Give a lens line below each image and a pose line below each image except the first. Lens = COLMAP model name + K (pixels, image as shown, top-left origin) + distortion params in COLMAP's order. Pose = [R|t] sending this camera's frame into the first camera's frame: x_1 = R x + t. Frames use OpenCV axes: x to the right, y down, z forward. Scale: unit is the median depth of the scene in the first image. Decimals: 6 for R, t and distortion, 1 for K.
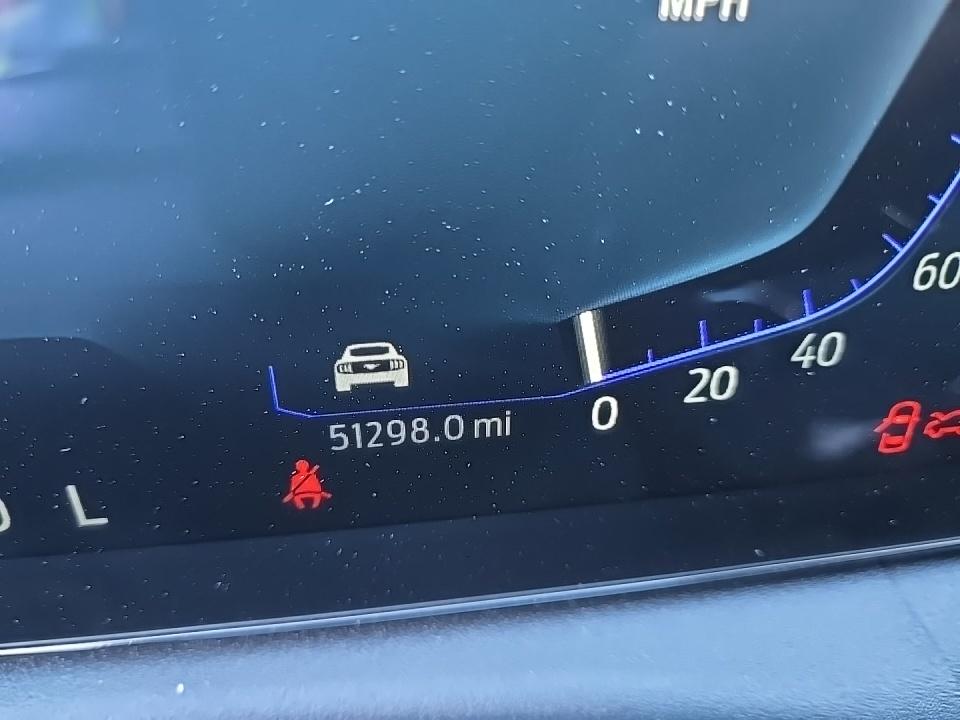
lens RADIAL K [[639.2, 0, 478.1], [0, 639.2, 350.5], [0, 0, 1]] dist [0.038230, -0.038948]
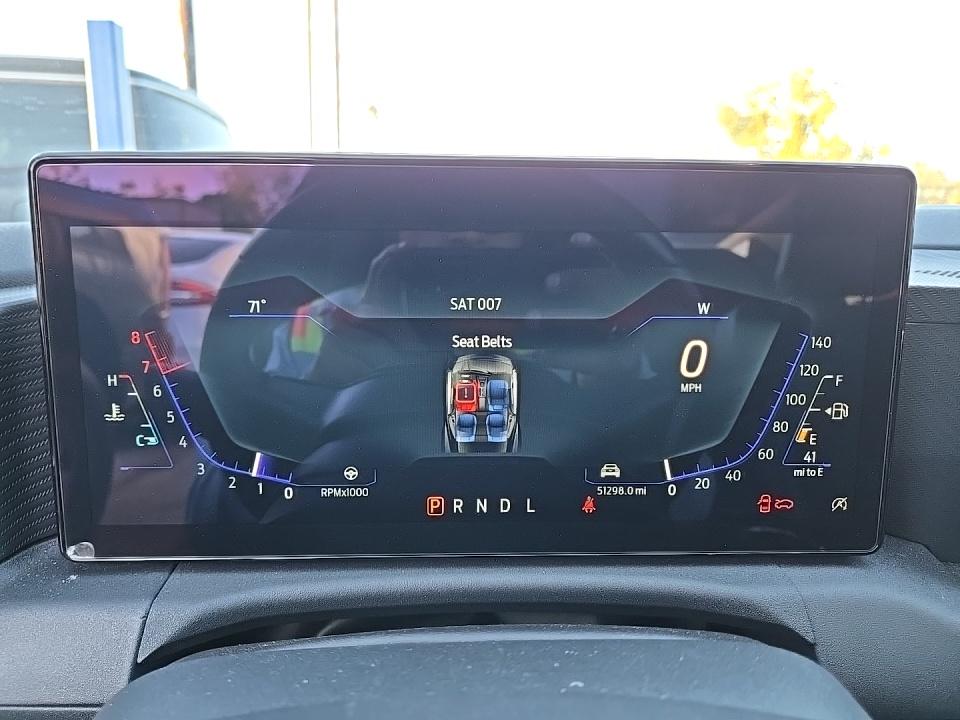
lens RADIAL K [[639.2, 0, 480.5], [0, 639.2, 360.5], [0, 0, 1]] dist [0.038230, -0.038948]
pose [[0.994738, 0.023788, -0.099651, -0.544853], [-0.054573, 0.946218, -0.318893, 0.637380], [0.086706, 0.322653, 0.942537, -2.800469]]
